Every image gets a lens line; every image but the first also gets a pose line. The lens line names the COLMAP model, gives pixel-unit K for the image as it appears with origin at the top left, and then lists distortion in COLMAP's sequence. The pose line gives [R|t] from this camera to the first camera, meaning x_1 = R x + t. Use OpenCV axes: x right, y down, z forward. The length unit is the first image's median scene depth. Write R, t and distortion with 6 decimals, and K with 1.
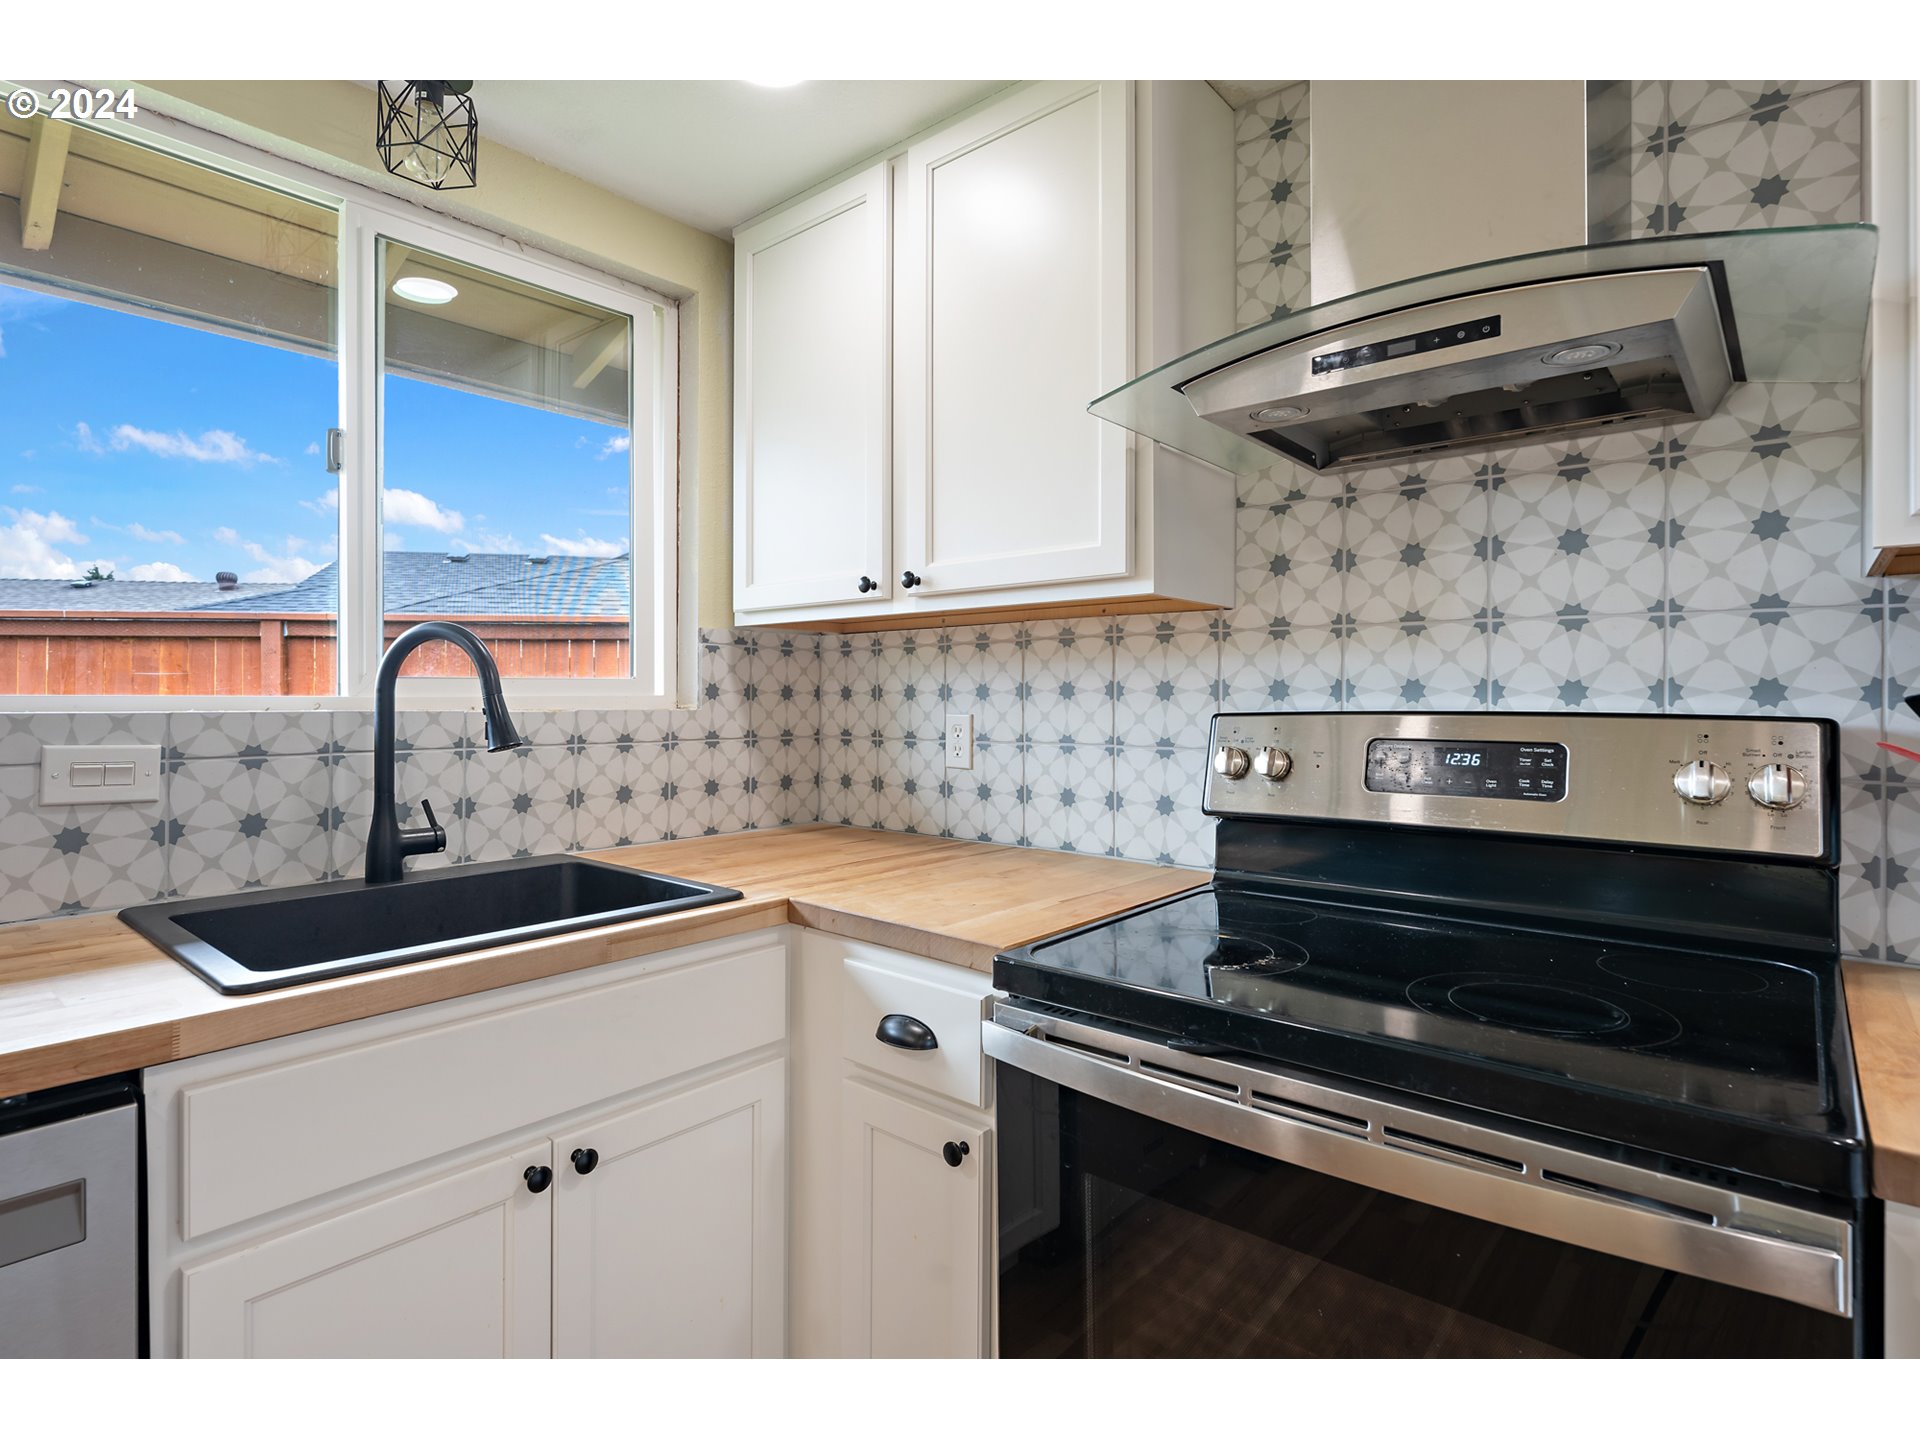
lens RADIAL K [[1008.7, 0, 919.3], [0, 1008.7, 693.8], [0, 0, 1]] dist [0.002213, -0.002558]
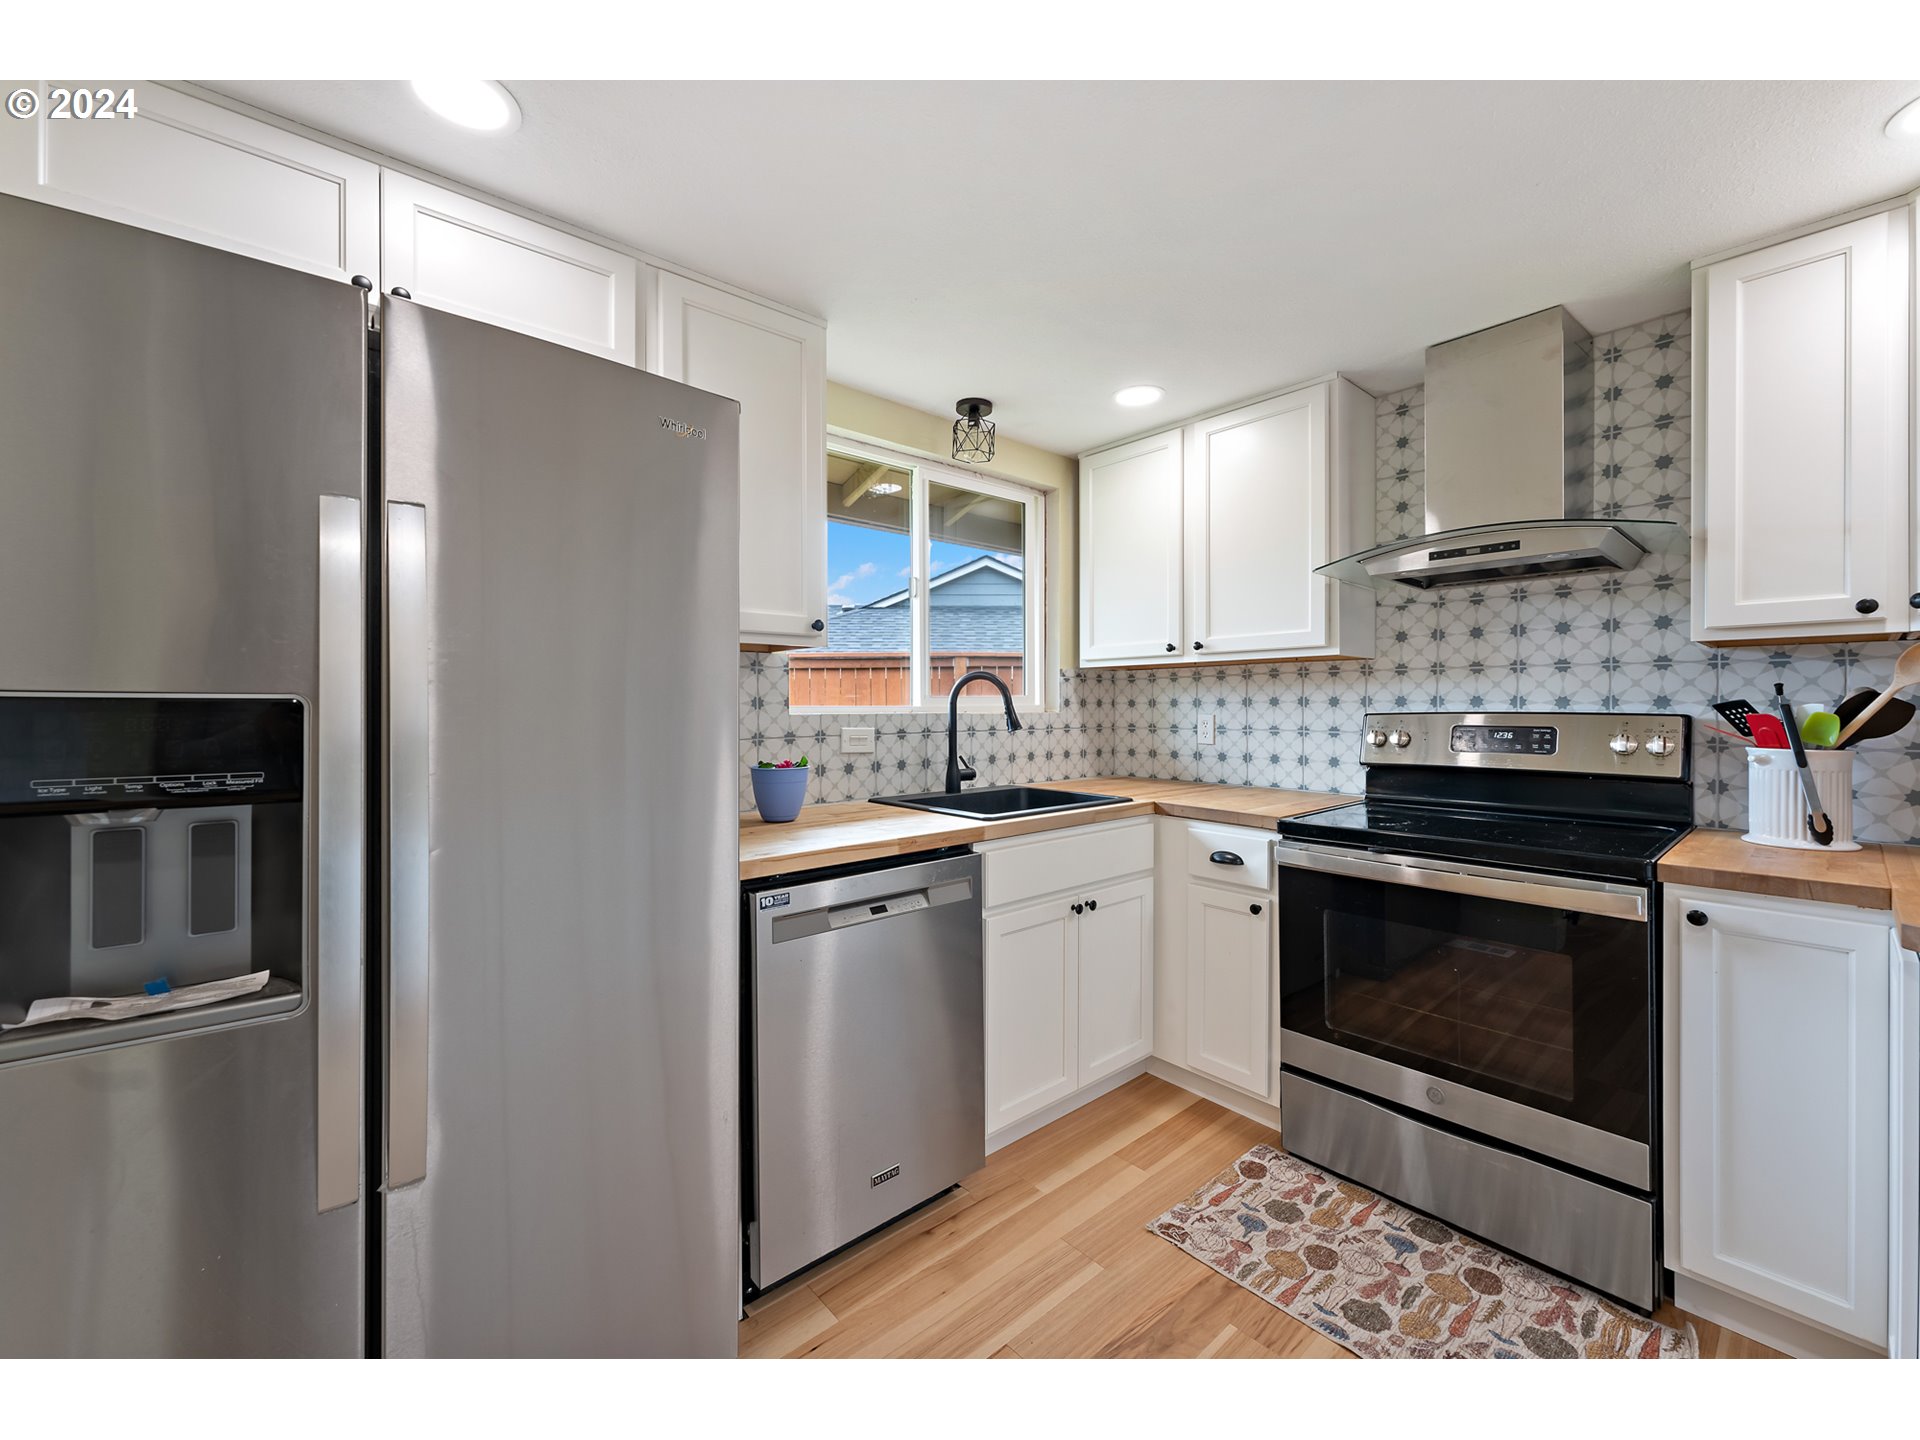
lens RADIAL K [[794.0, 0, 931.8], [0, 794.0, 707.7], [0, 0, 1]] dist [0.000994, -0.000290]
pose [[0.990510, -0.002401, -0.137420, -0.350914], [0.003355, 0.999972, 0.006714, -0.005317], [0.137400, -0.007111, 0.990490, -0.681334]]
